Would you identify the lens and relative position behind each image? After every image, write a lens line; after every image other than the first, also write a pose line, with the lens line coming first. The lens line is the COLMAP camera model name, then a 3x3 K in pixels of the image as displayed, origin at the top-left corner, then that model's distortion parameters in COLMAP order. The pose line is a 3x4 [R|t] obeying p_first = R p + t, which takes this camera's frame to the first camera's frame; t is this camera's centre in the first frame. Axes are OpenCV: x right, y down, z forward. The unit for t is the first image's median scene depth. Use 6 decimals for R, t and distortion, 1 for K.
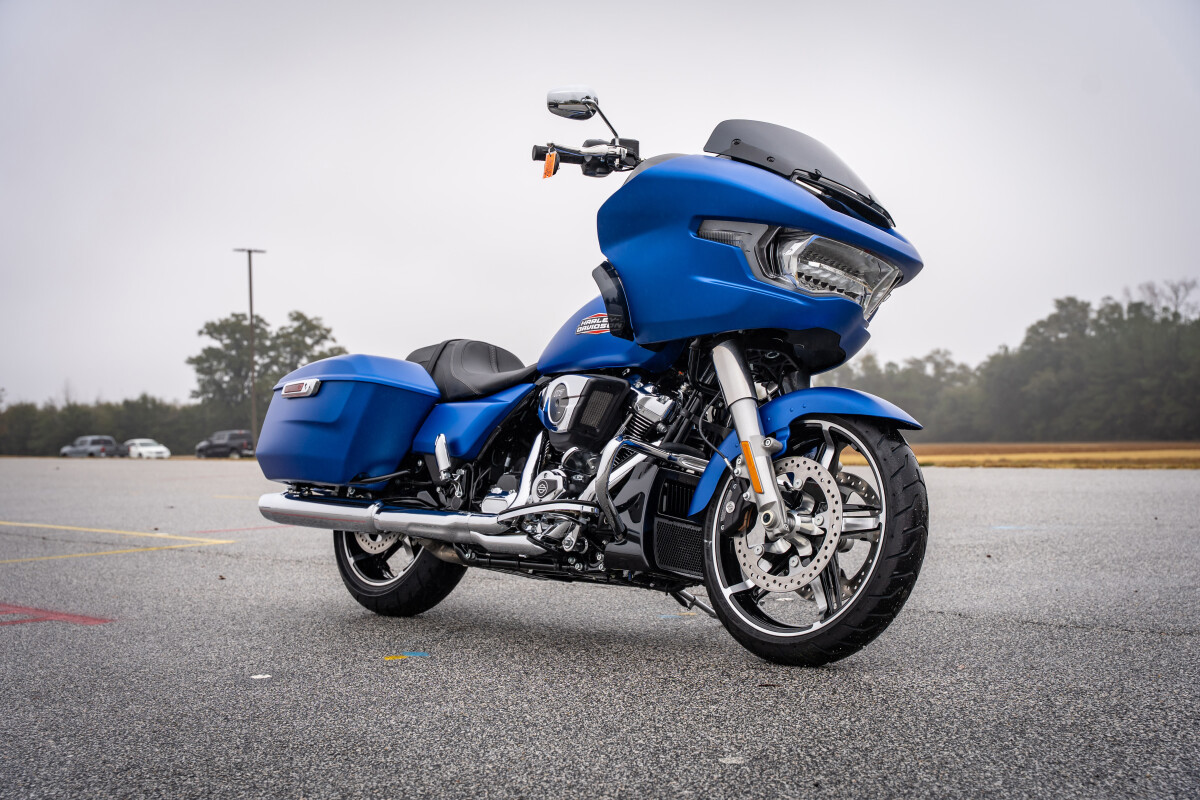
lens RADIAL K [[1651.6, 0, 599.8], [0, 1651.6, 399.1], [0, 0, 1]] dist [-0.000475, 0.001612]
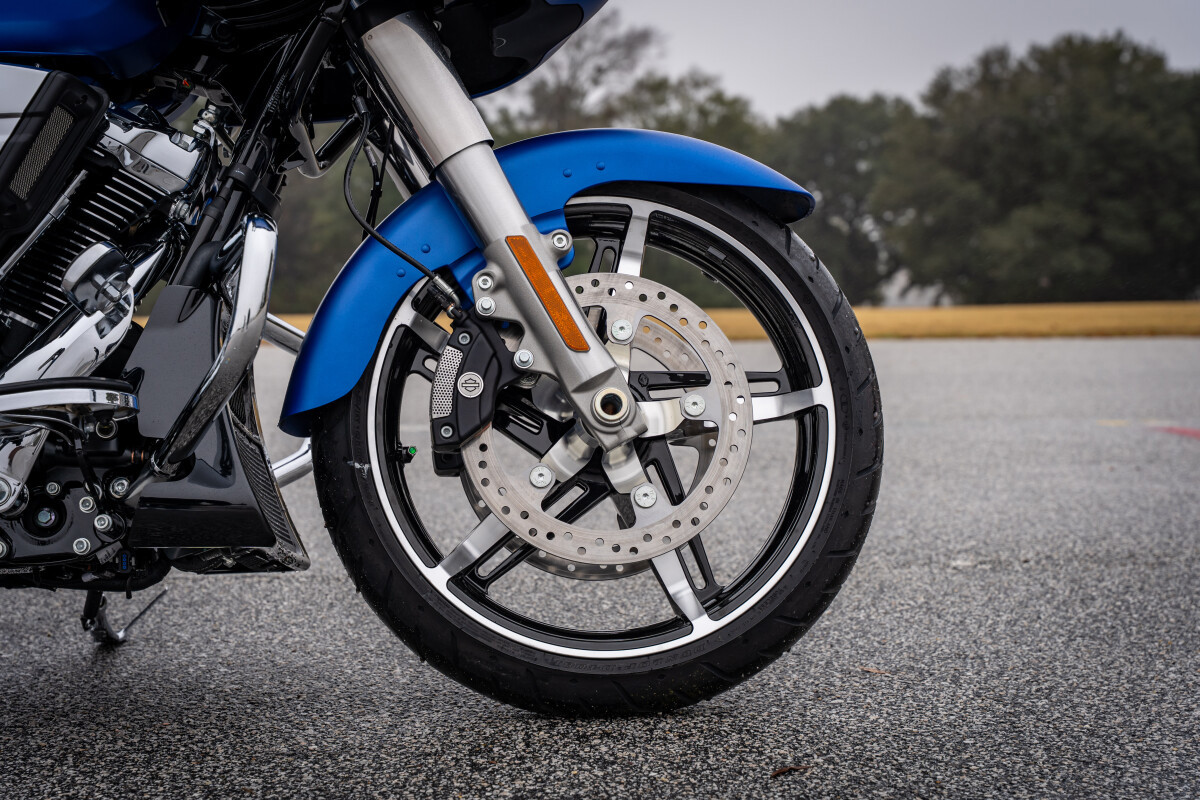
lens RADIAL K [[1992.6, 0, 600.0], [0, 1992.6, 400.0], [0, 0, 1]] dist [-0.003137, 0.030768]
pose [[0.624781, -0.028078, 0.780295, -0.292532], [-0.019845, 0.998459, 0.051819, 0.037755], [-0.780548, -0.047861, 0.623261, 0.588382]]
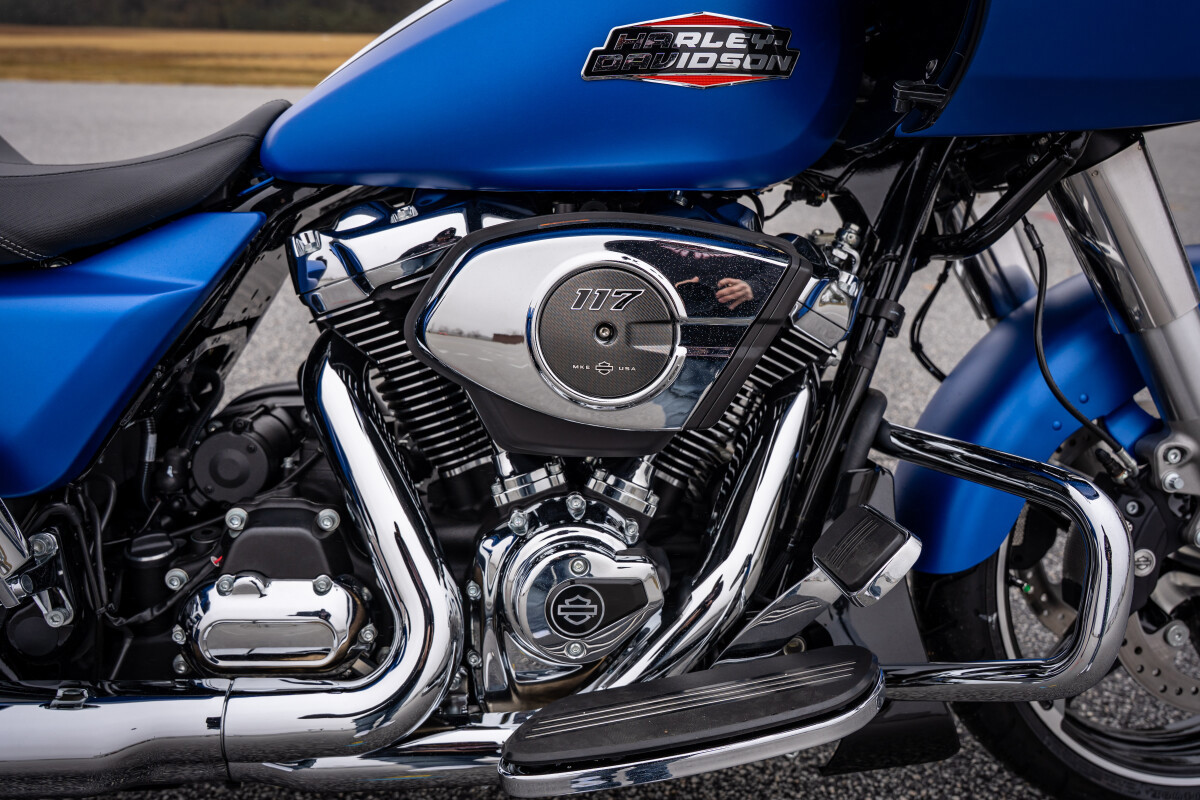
lens RADIAL K [[952.8, 0, 600.0], [0, 952.8, 400.0], [0, 0, 1]] dist [-0.000334, -0.000538]
pose [[0.587633, -0.259631, 0.766341, -0.161243], [-0.053218, 0.932668, 0.356789, -0.047550], [-0.807375, -0.250444, 0.534250, 0.914749]]
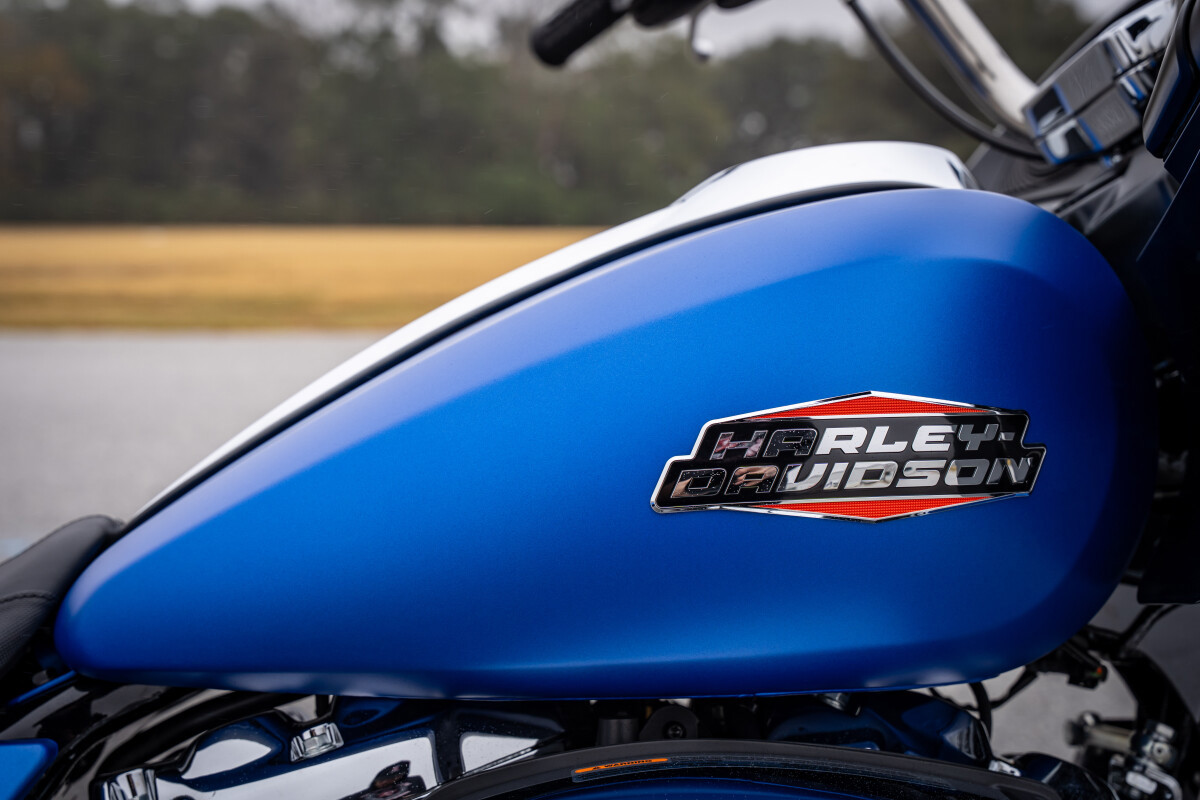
lens RADIAL K [[1806.5, 0, 600.0], [0, 1806.5, 400.0], [0, 0, 1]] dist [0.010576, -0.023355]
pose [[0.602663, -0.061128, 0.795651, -0.161081], [-0.036449, 0.993913, 0.103967, -0.069532], [-0.797163, -0.091658, 0.596766, 0.922226]]
